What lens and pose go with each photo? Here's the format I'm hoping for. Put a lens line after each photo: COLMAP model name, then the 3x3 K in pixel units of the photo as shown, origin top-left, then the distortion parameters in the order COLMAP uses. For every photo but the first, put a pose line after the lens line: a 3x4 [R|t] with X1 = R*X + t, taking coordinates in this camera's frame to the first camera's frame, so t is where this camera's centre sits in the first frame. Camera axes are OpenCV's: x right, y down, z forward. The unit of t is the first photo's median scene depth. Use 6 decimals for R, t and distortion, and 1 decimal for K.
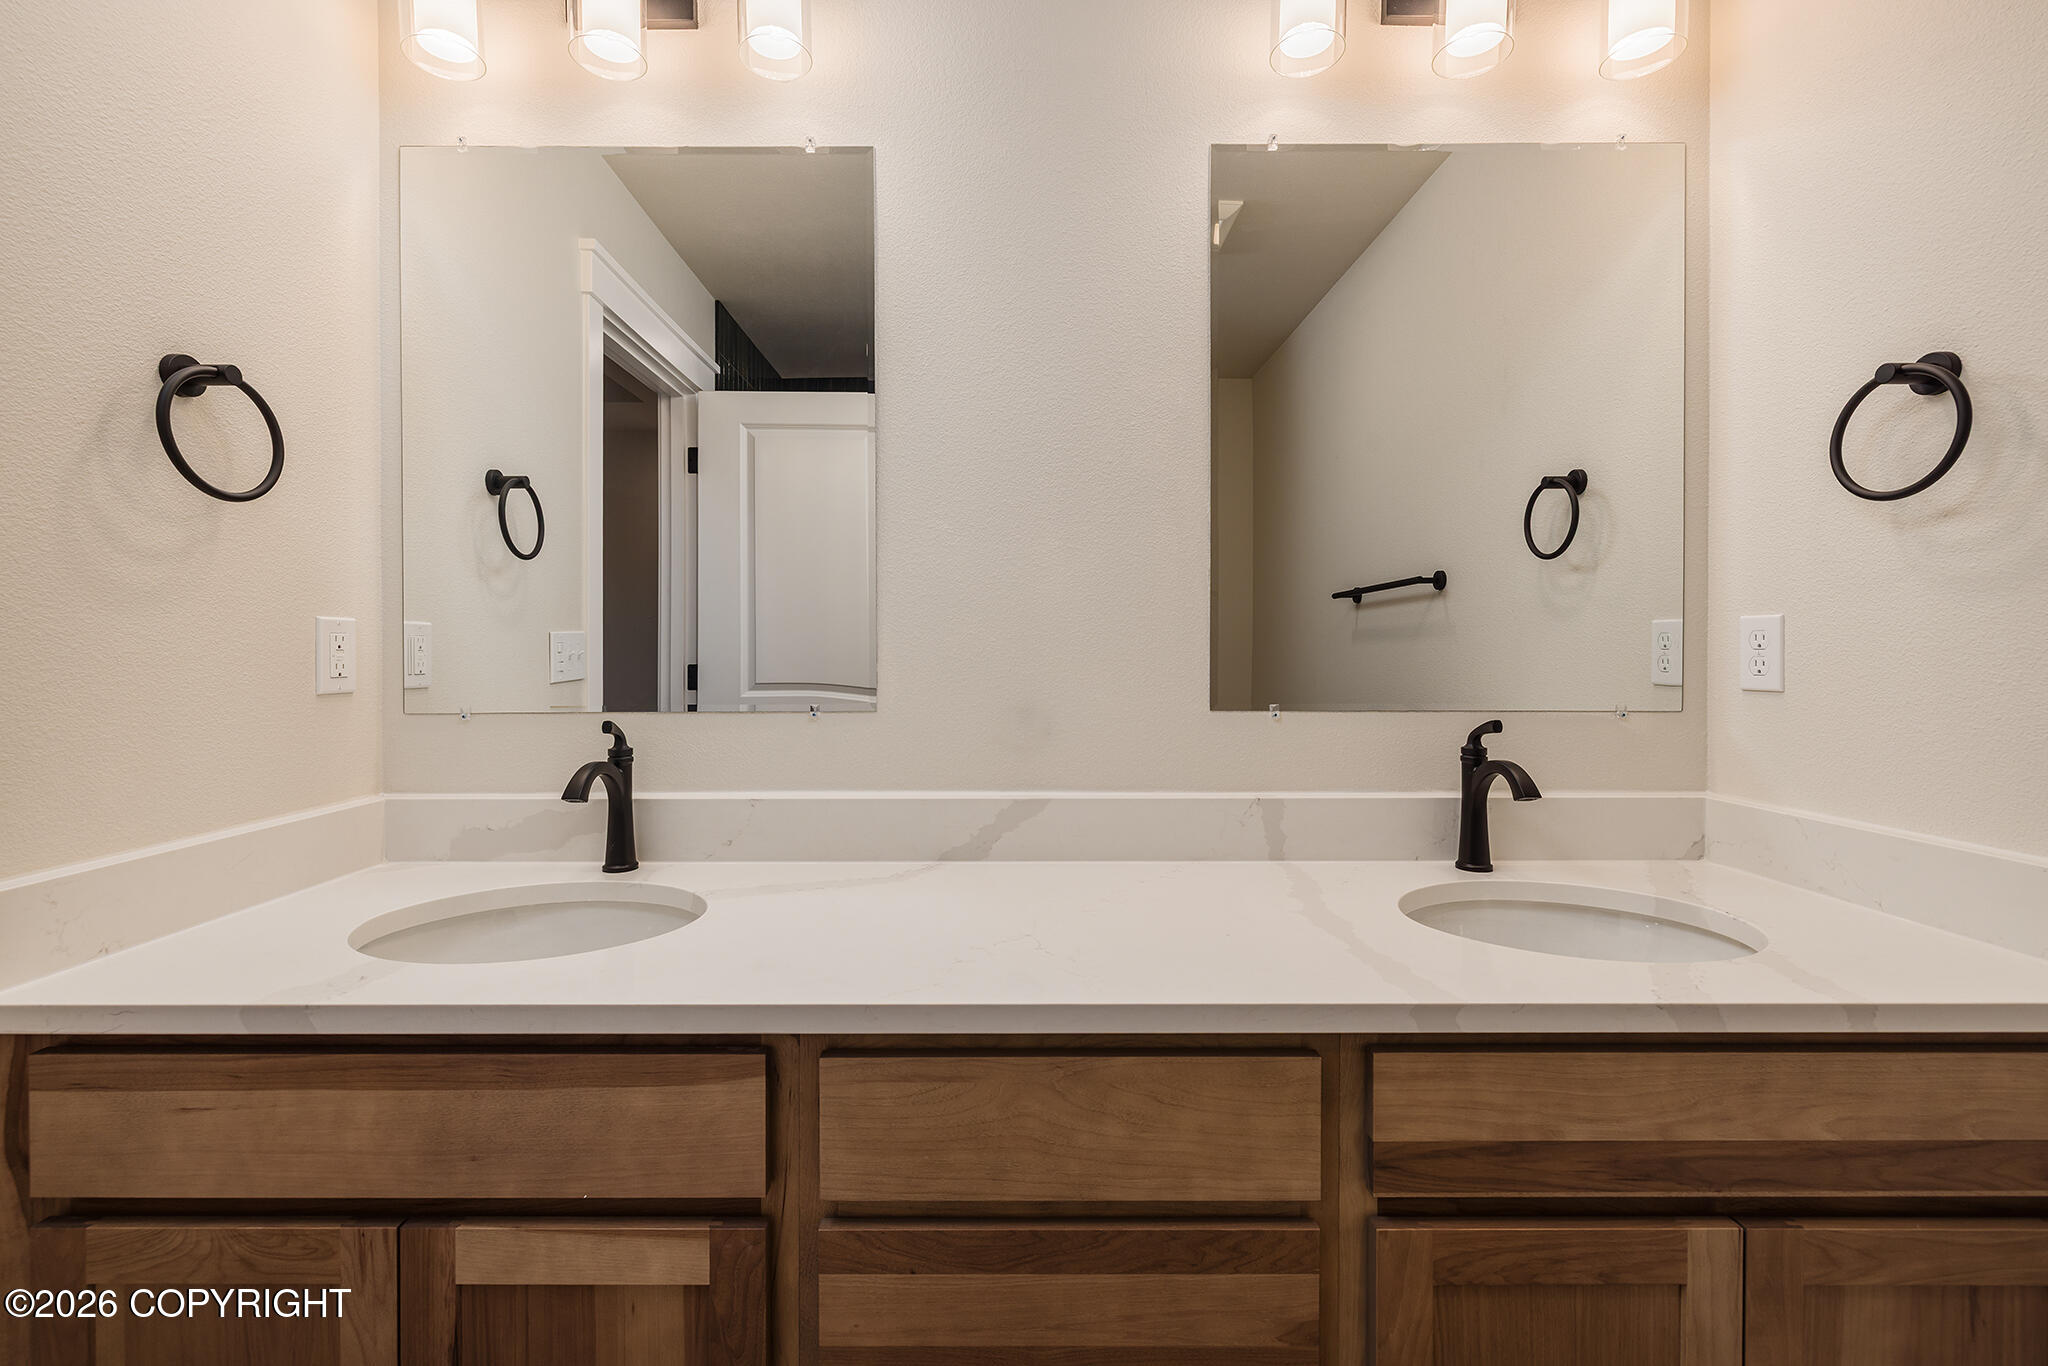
lens RADIAL K [[848.0, 0, 1012.2], [0, 848.0, 663.7], [0, 0, 1]] dist [-0.003121, -0.000199]
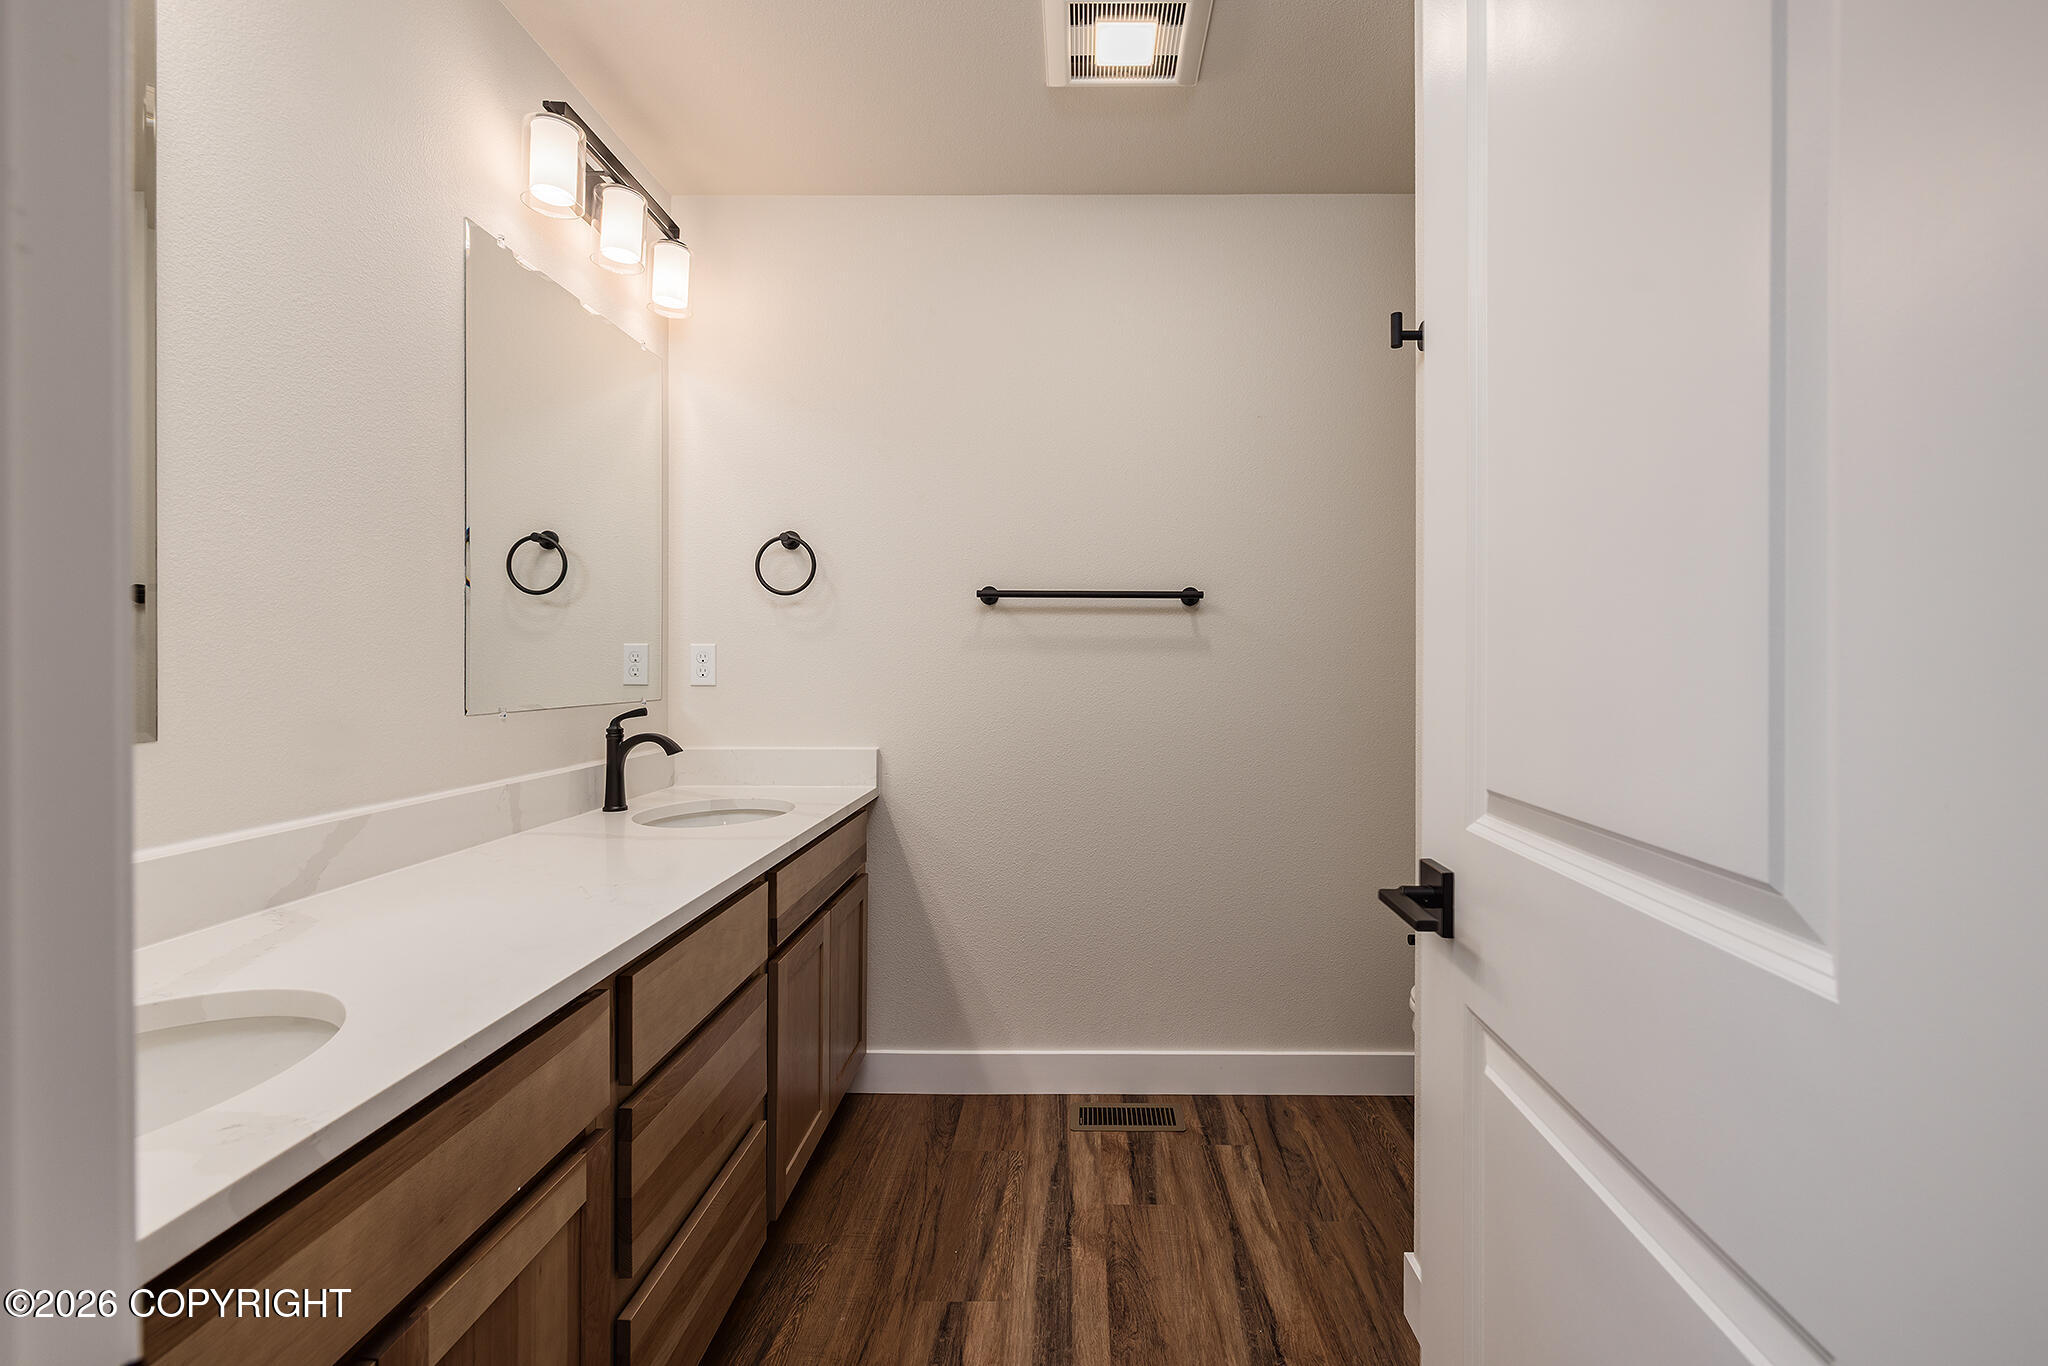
lens RADIAL K [[848.0, 0, 1015.4], [0, 848.0, 668.3], [0, 0, 1]] dist [-0.003121, -0.000199]
pose [[0.081908, -0.004819, 0.996628, -0.875044], [0.013104, 0.999907, 0.003758, -0.003269], [-0.996554, 0.012752, 0.081963, 0.176769]]
